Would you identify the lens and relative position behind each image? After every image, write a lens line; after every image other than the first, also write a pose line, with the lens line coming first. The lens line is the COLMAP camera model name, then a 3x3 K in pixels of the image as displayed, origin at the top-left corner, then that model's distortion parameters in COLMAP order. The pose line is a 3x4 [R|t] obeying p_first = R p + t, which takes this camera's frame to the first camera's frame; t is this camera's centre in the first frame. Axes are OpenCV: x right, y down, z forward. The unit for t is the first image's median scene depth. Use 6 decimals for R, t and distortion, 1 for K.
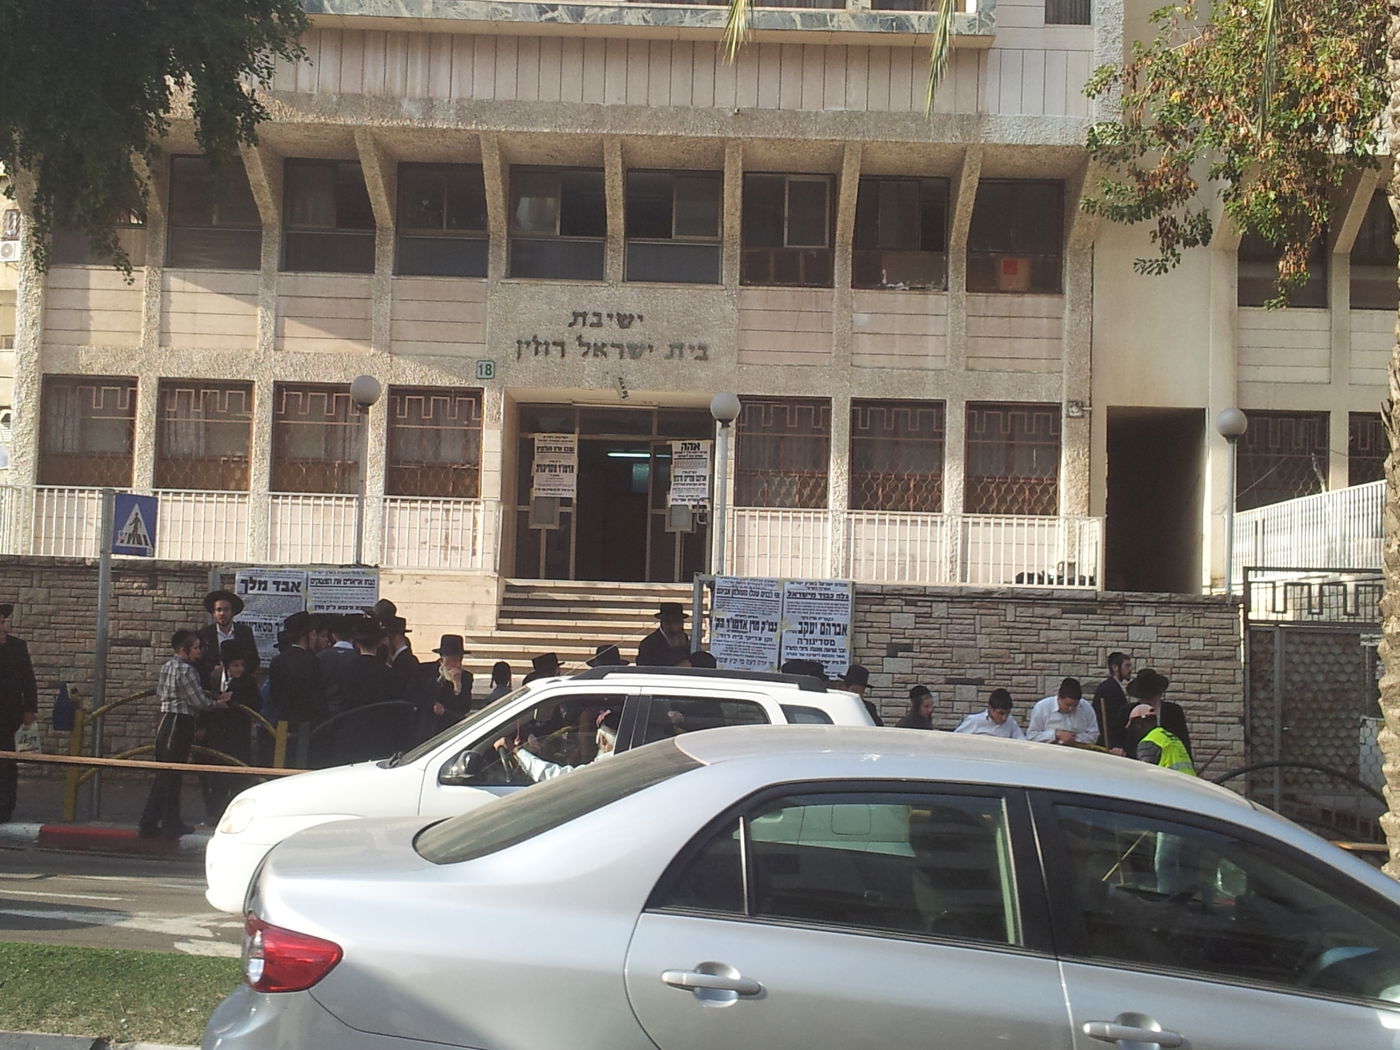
lens RADIAL K [[1903.0, 0, 700.0], [0, 1903.0, 525.0], [0, 0, 1]] dist [0.117051, 0.022741]
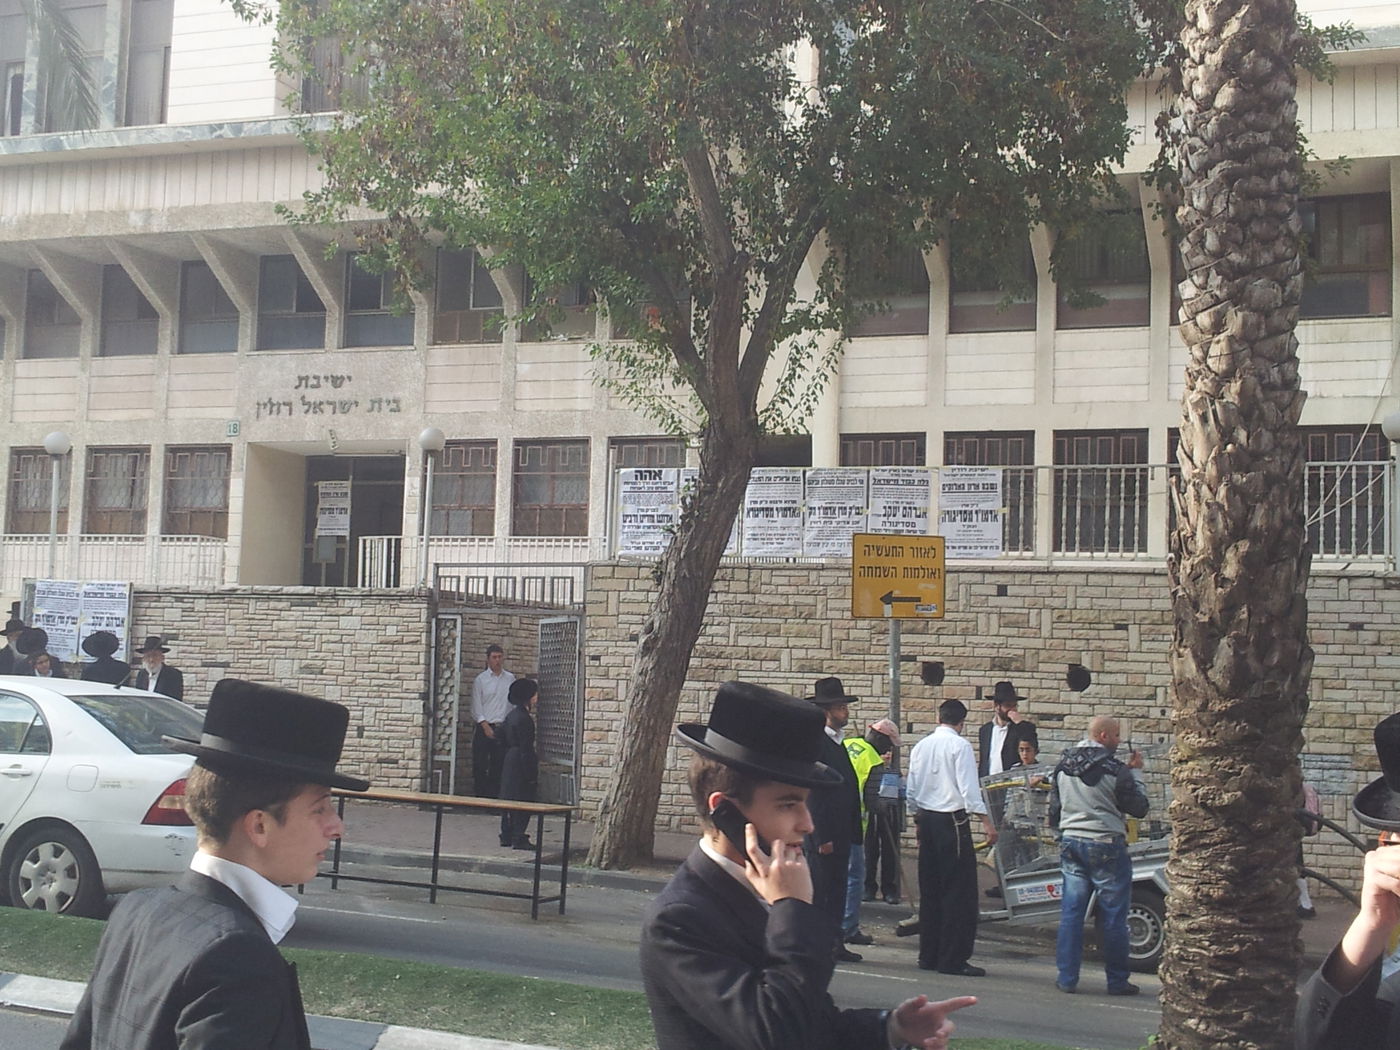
lens RADIAL K [[1903.0, 0, 700.0], [0, 1903.0, 525.0], [0, 0, 1]] dist [0.117051, 0.022741]
pose [[0.931802, -0.029248, -0.361787, 0.591150], [0.014290, 0.998931, -0.043952, 0.035661], [0.362685, 0.035784, 0.931224, -0.008875]]
